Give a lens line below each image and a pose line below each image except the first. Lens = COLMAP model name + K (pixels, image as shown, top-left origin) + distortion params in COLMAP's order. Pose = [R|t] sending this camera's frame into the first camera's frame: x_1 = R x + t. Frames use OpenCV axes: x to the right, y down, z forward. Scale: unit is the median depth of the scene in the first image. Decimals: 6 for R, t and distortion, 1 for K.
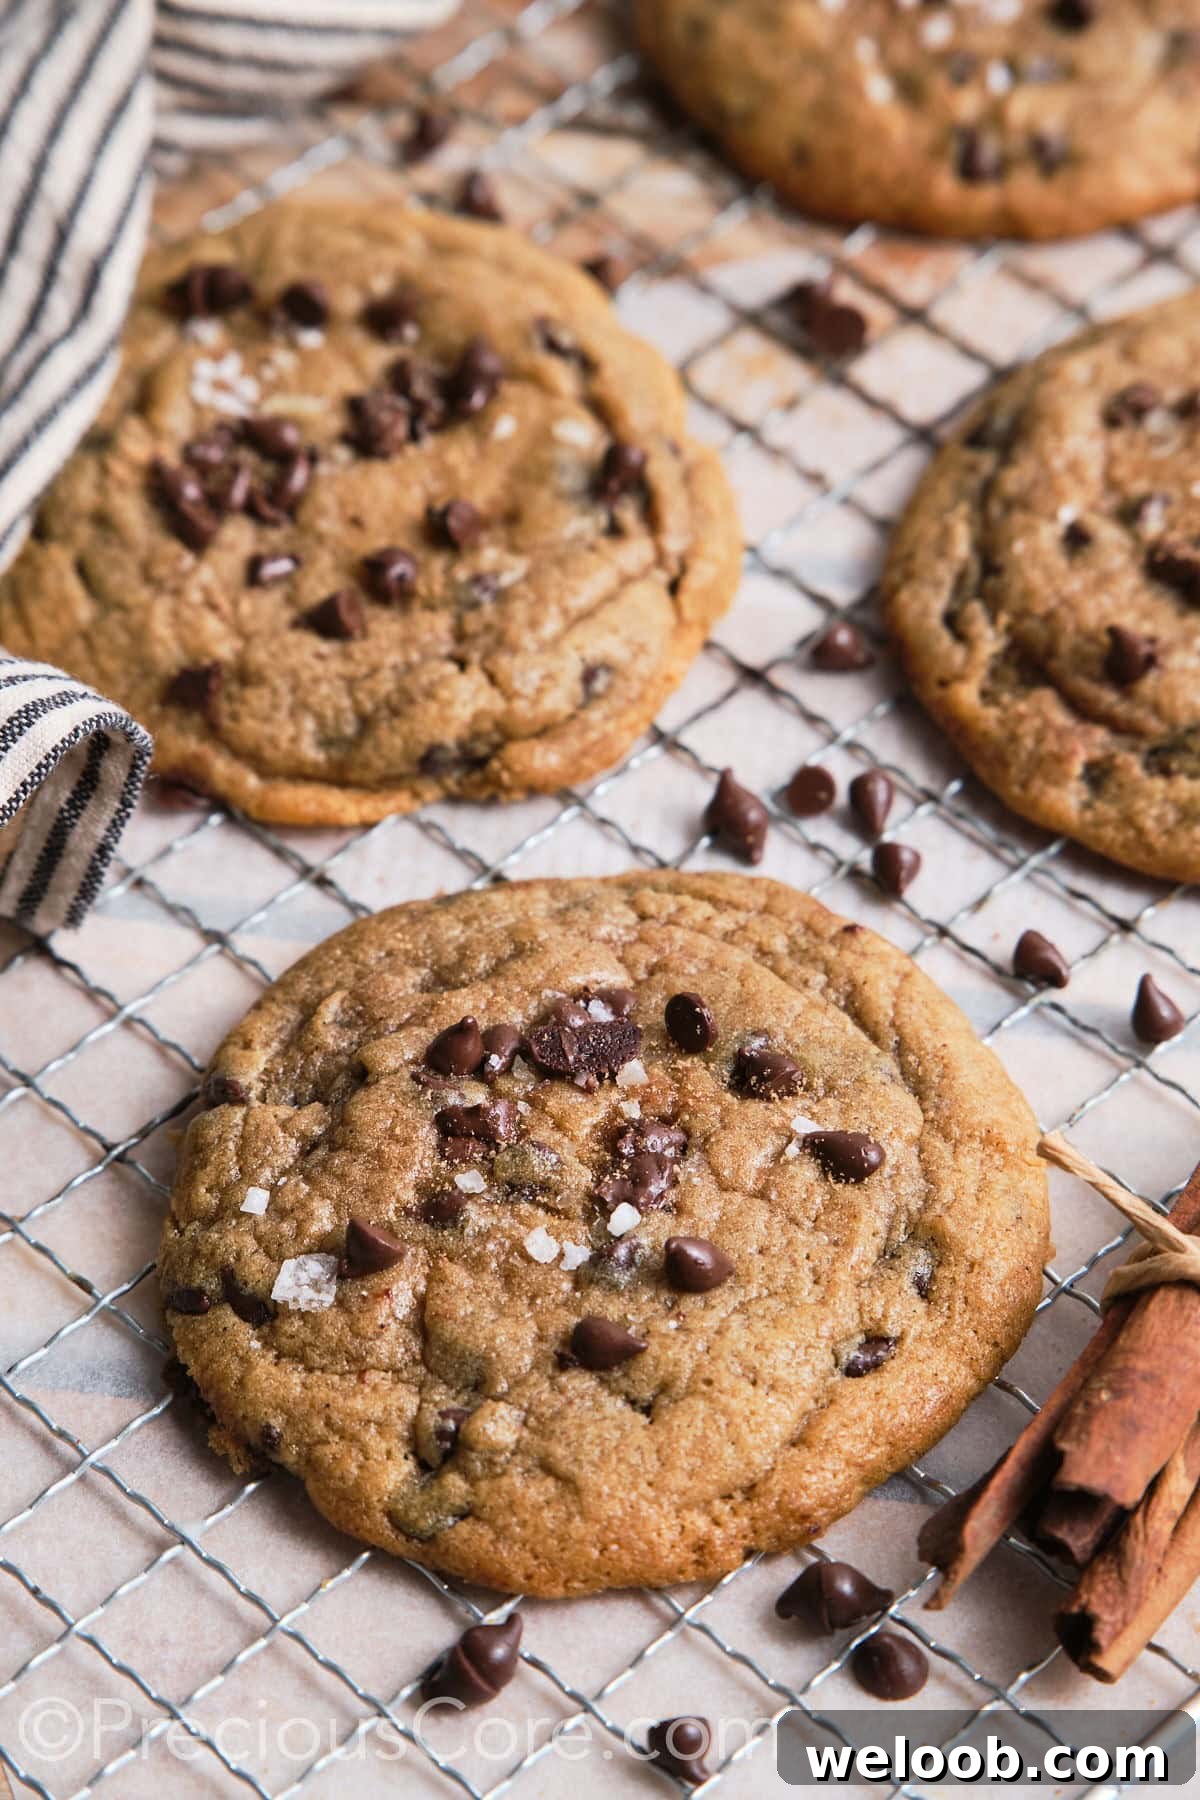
lens RADIAL K [[5105.0, 0, 611.1], [0, 5105.0, 890.9], [0, 0, 1]] dist [0.808788, 0.000000]
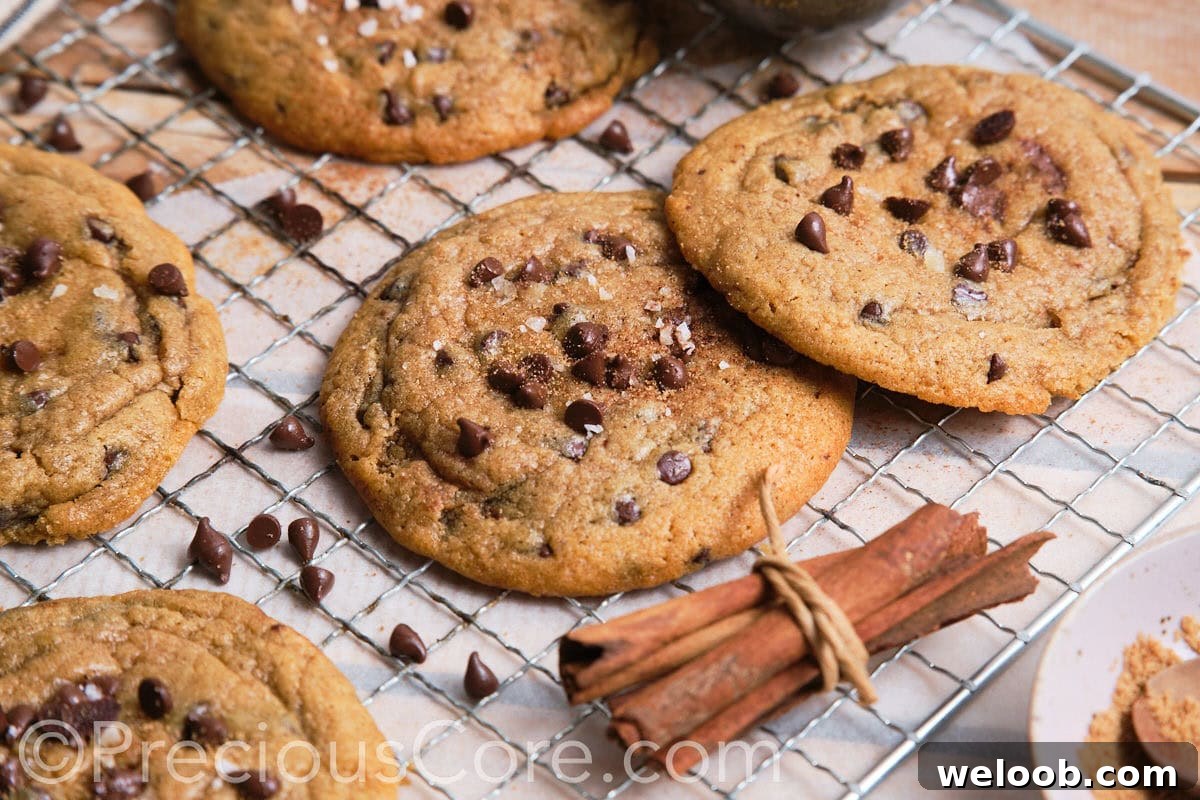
lens RADIAL K [[3403.3, 0, 587.9], [0, 3403.3, 402.9], [0, 0, 1]] dist [0.808788, 0.000000]
pose [[0.999420, -0.019370, 0.028016, 0.110341], [0.020489, 0.998980, -0.040237, -0.015663], [-0.027208, 0.040788, 0.998797, 0.000414]]
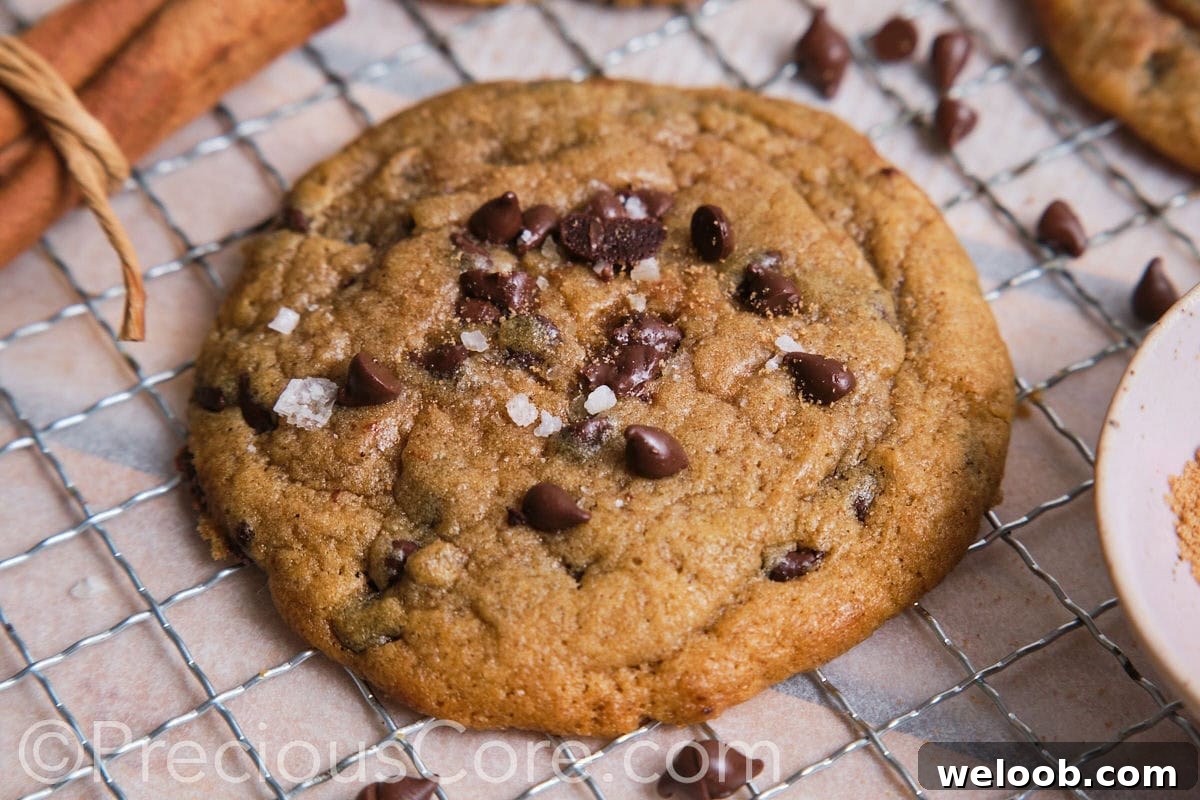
lens RADIAL K [[3403.3, 0, 593.8], [0, 3403.3, 409.6], [0, 0, 1]] dist [0.808788, 0.000000]
pose [[0.974696, 0.182436, -0.129169, 0.089250], [-0.169682, 0.980021, 0.103767, -0.008221], [0.145519, -0.079224, 0.986178, 0.269000]]
